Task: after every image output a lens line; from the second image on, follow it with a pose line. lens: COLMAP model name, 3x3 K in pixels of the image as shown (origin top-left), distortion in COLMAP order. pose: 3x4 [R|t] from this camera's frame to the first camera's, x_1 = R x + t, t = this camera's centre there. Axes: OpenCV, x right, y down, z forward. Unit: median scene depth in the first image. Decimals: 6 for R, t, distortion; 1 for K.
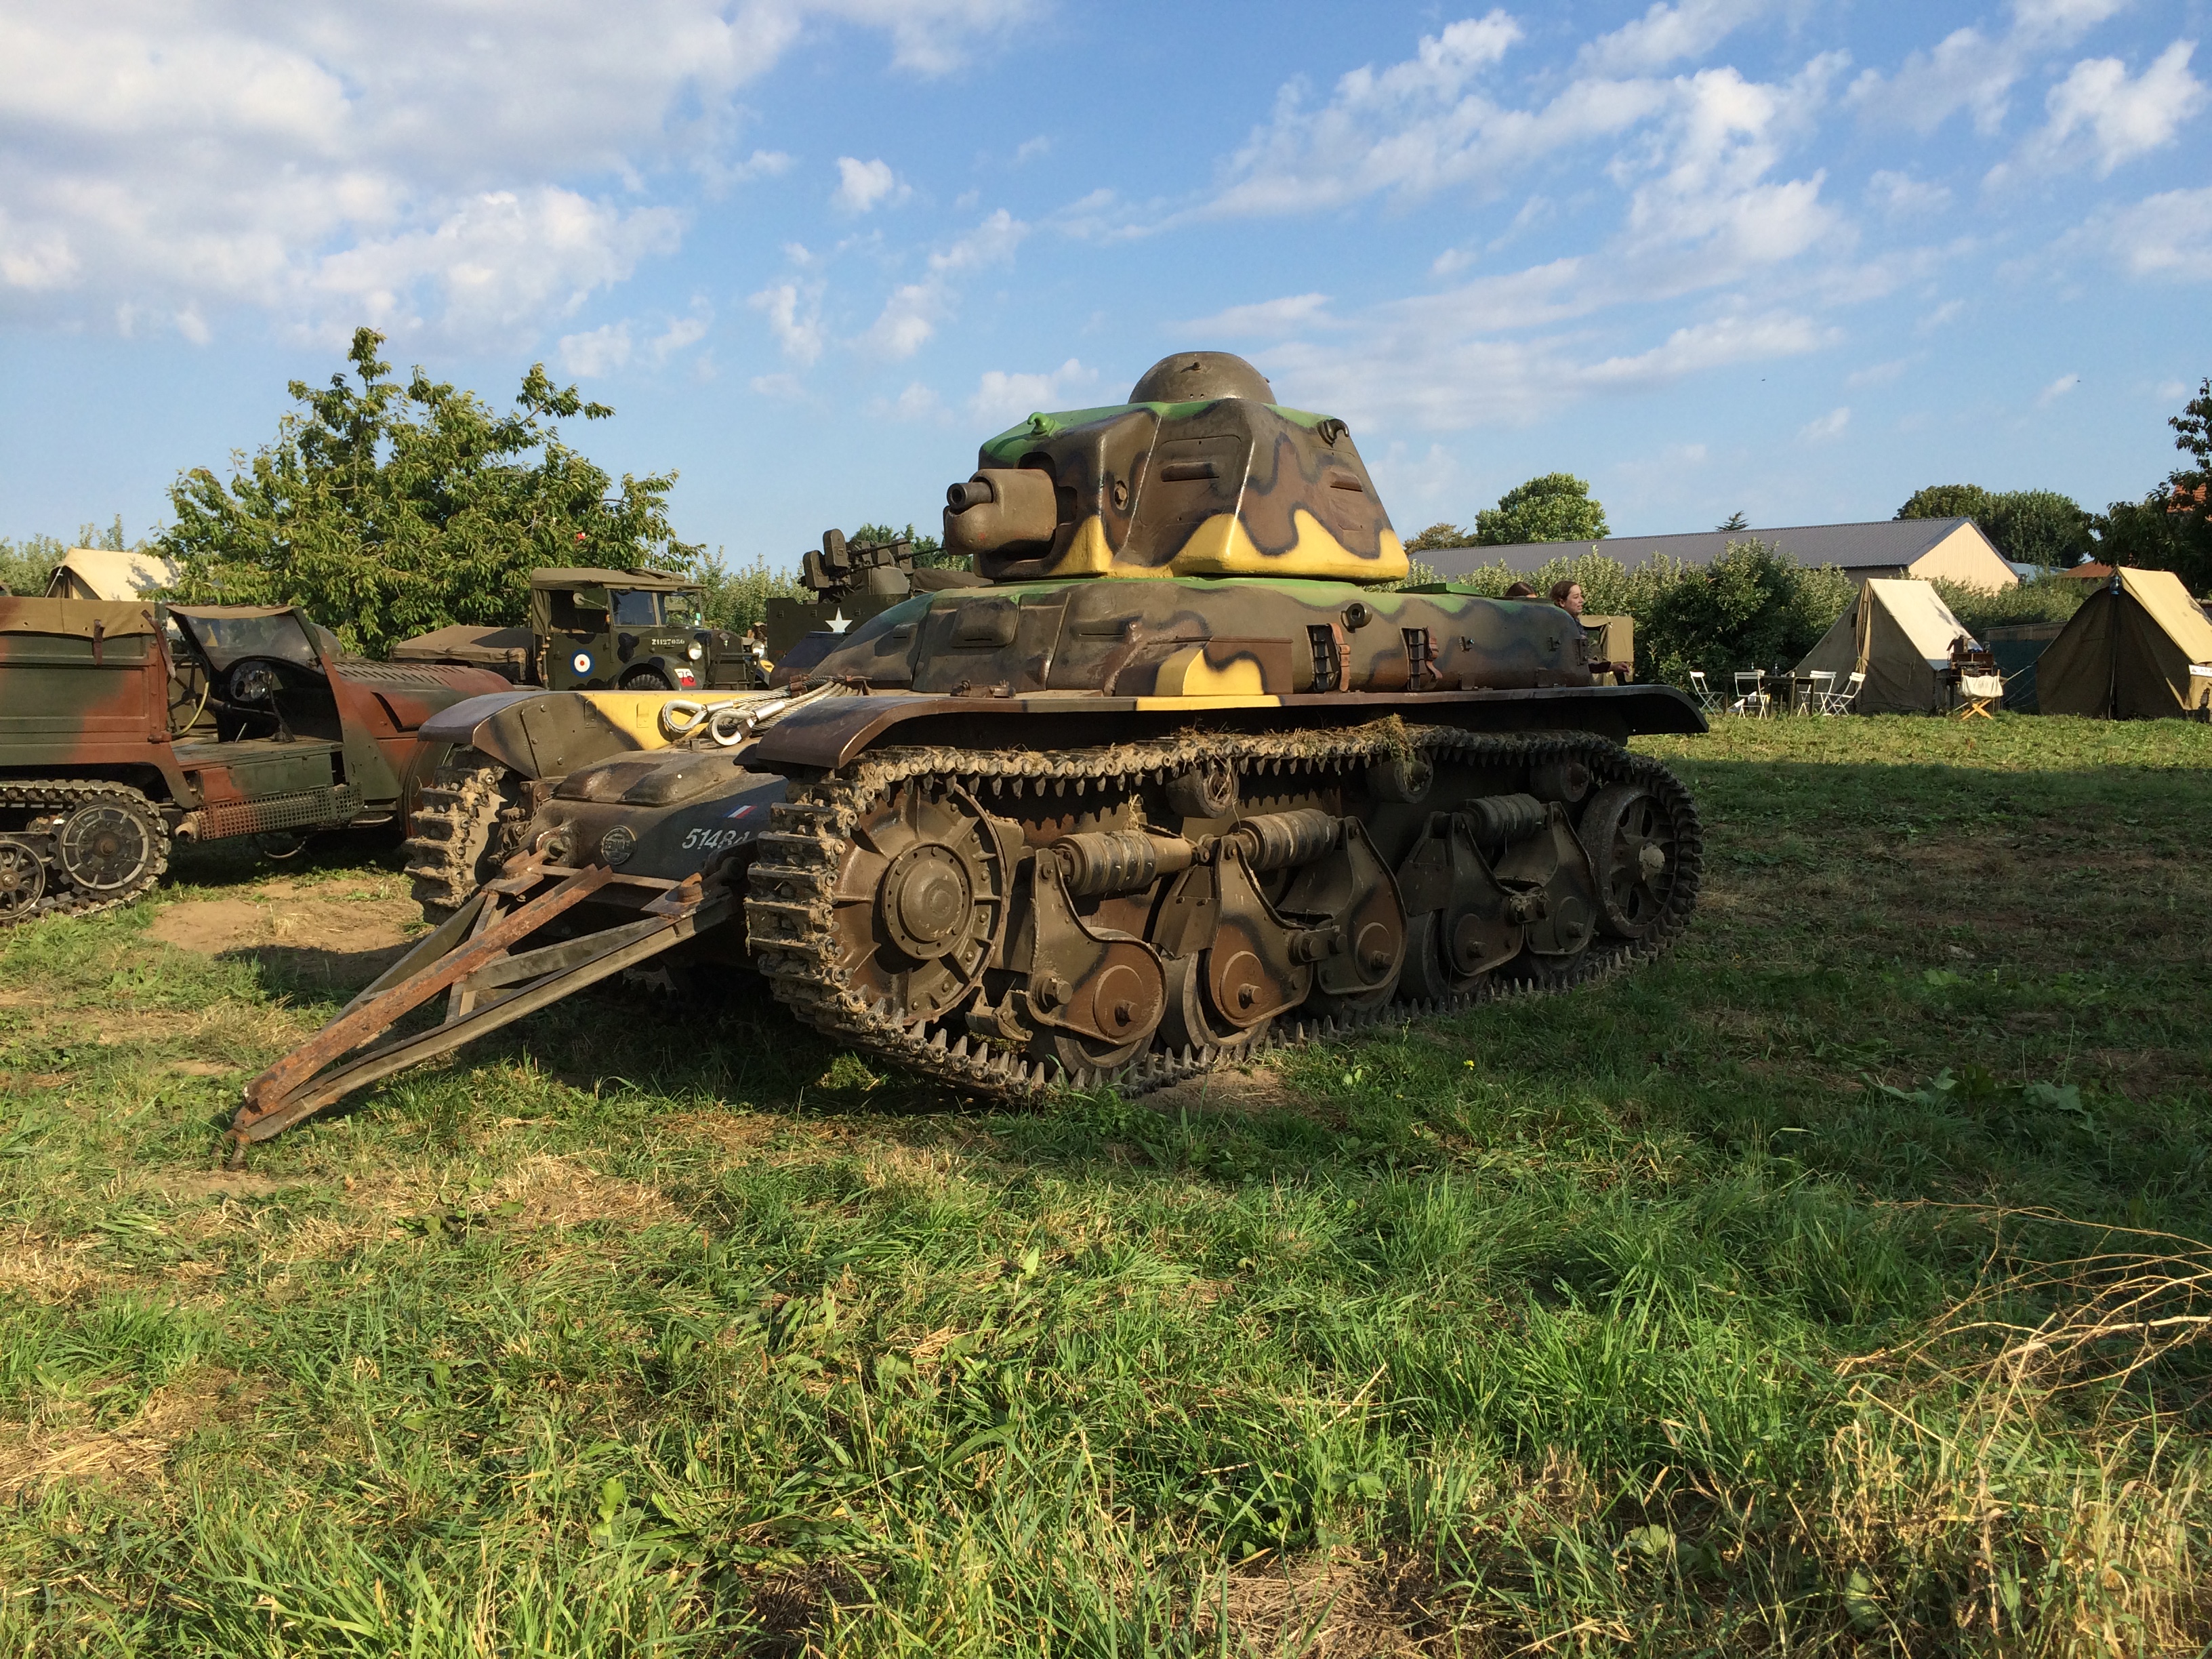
lens RADIAL K [[1856.1, 0, 1109.9], [0, 1856.1, 849.5], [0, 0, 1]] dist [0.090337, -0.117511]
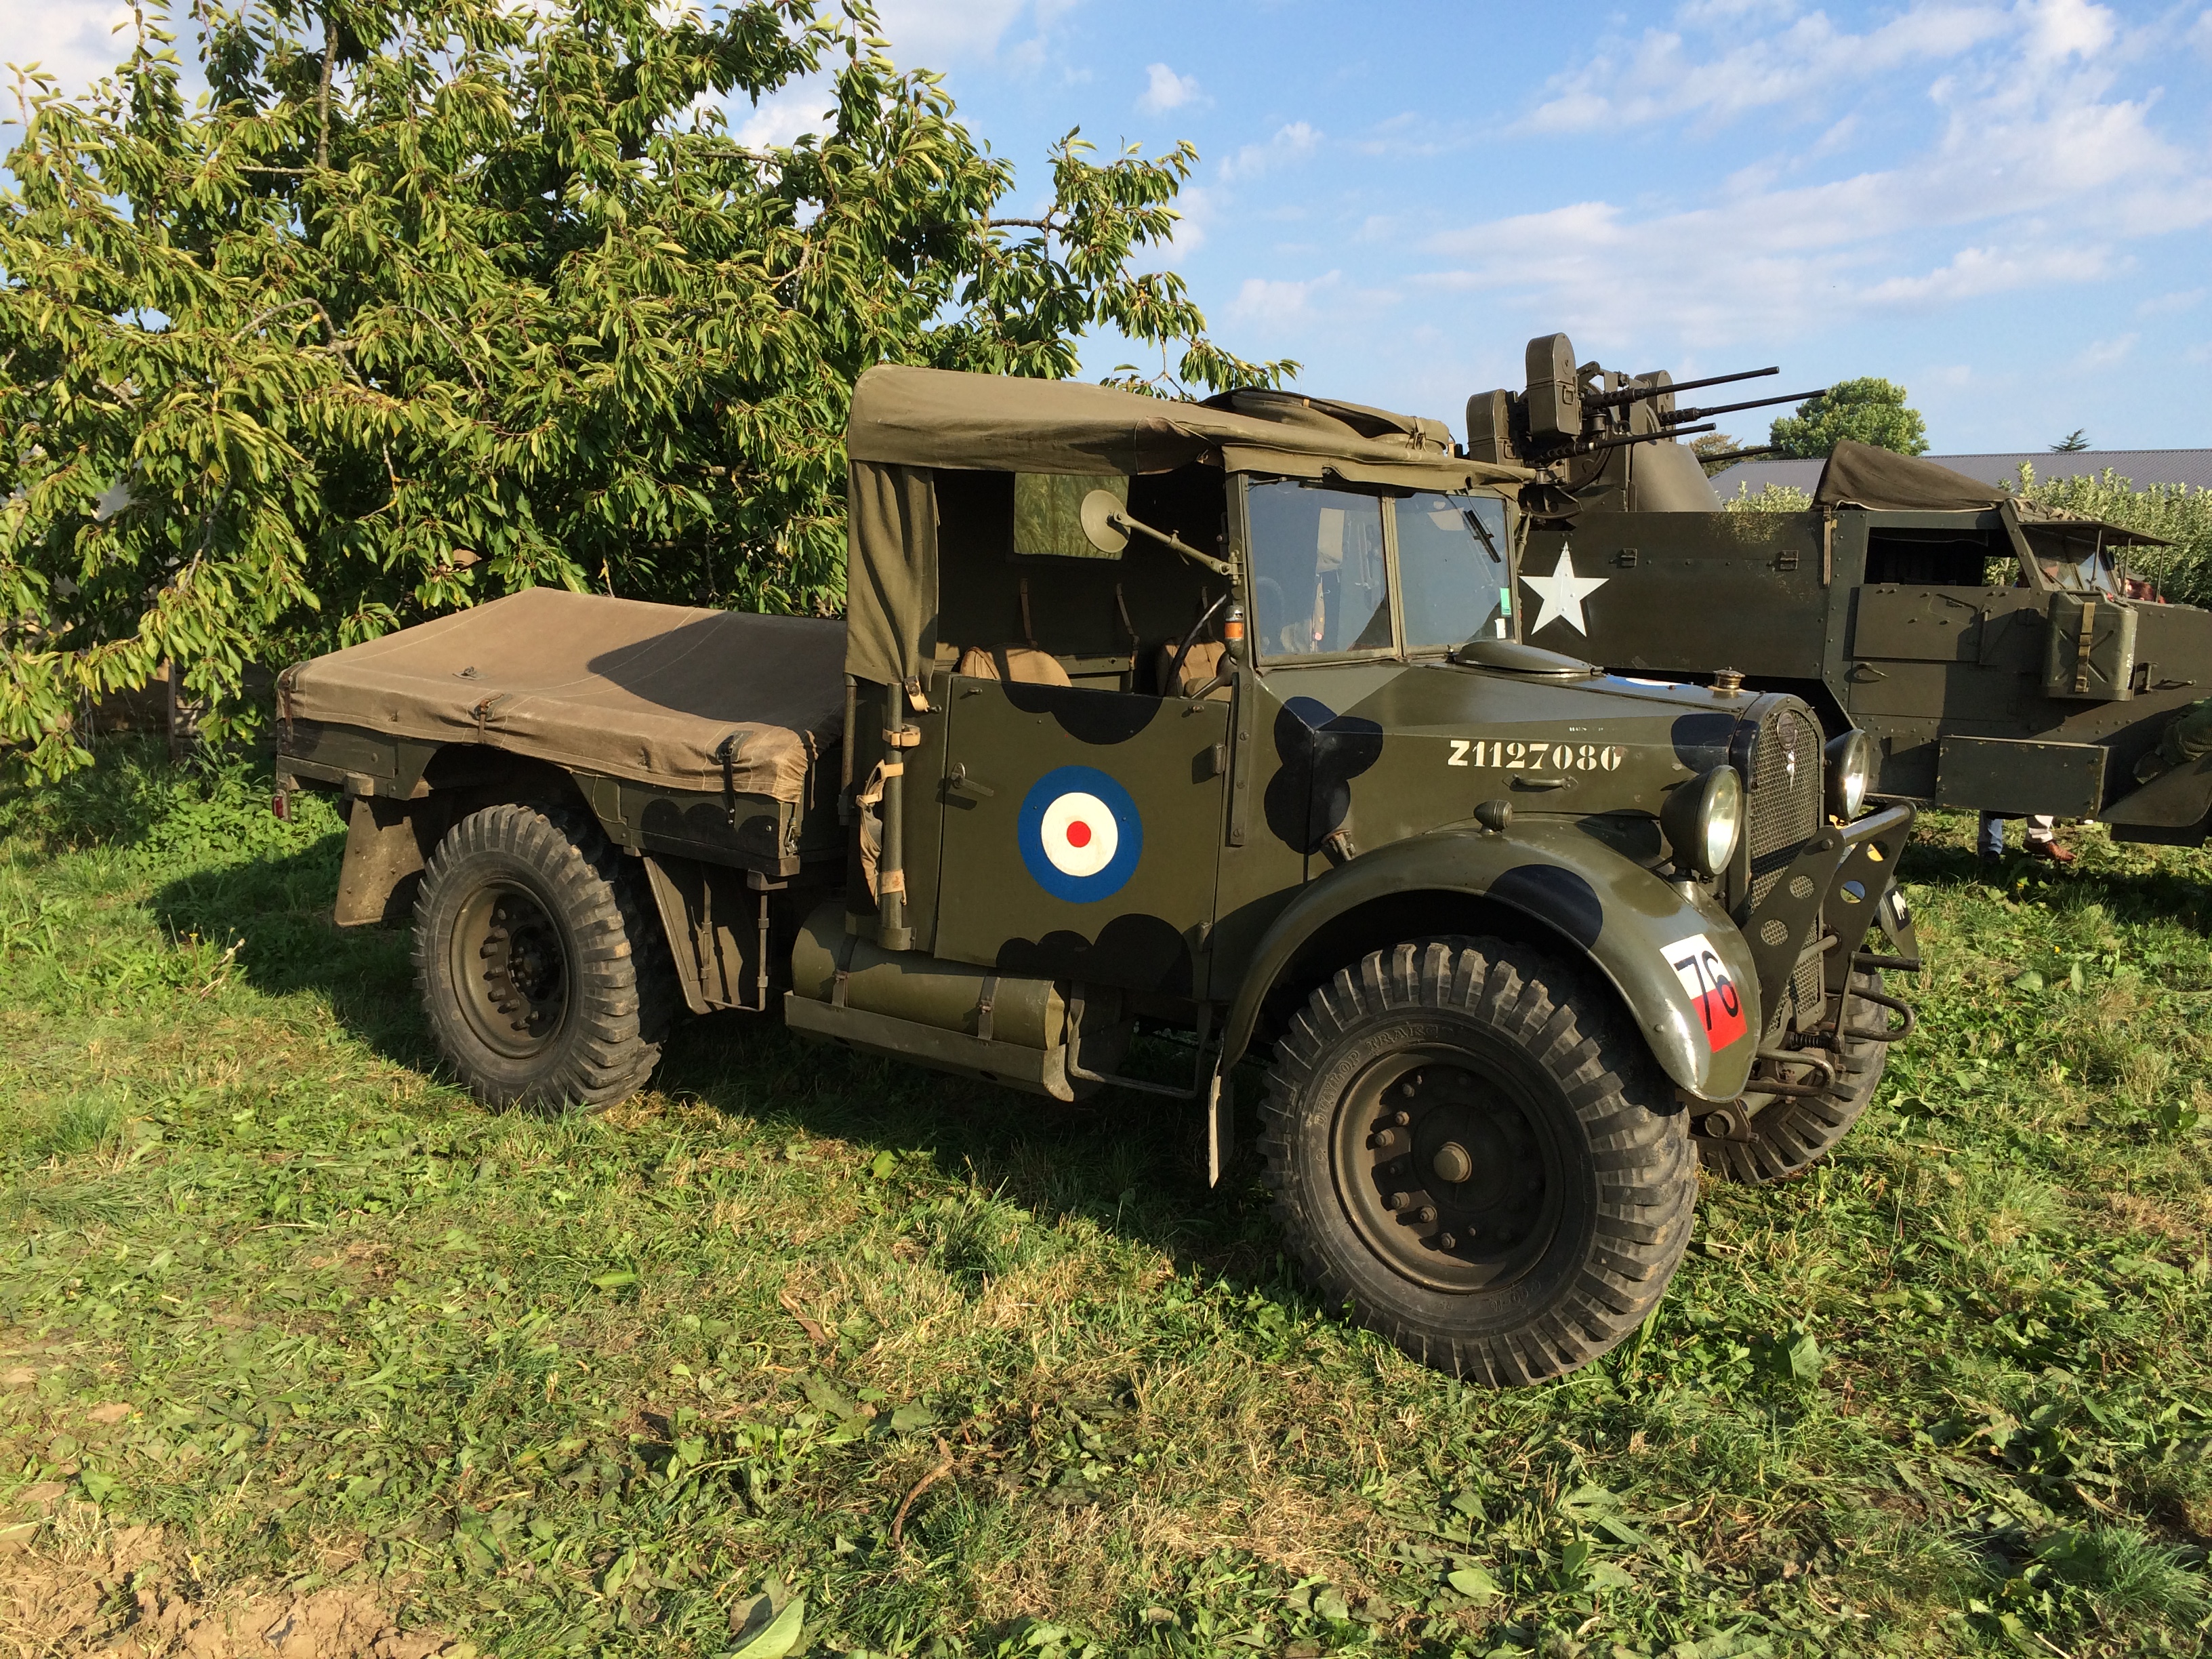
lens RADIAL K [[1887.8, 0, 1115.8], [0, 1887.8, 836.0], [0, 0, 1]] dist [0.097963, -0.157447]
pose [[0.994663, 0.050941, -0.089722, -0.218222], [-0.047213, 0.997951, 0.043188, -0.091369], [0.091738, -0.038722, 0.995030, 0.667341]]
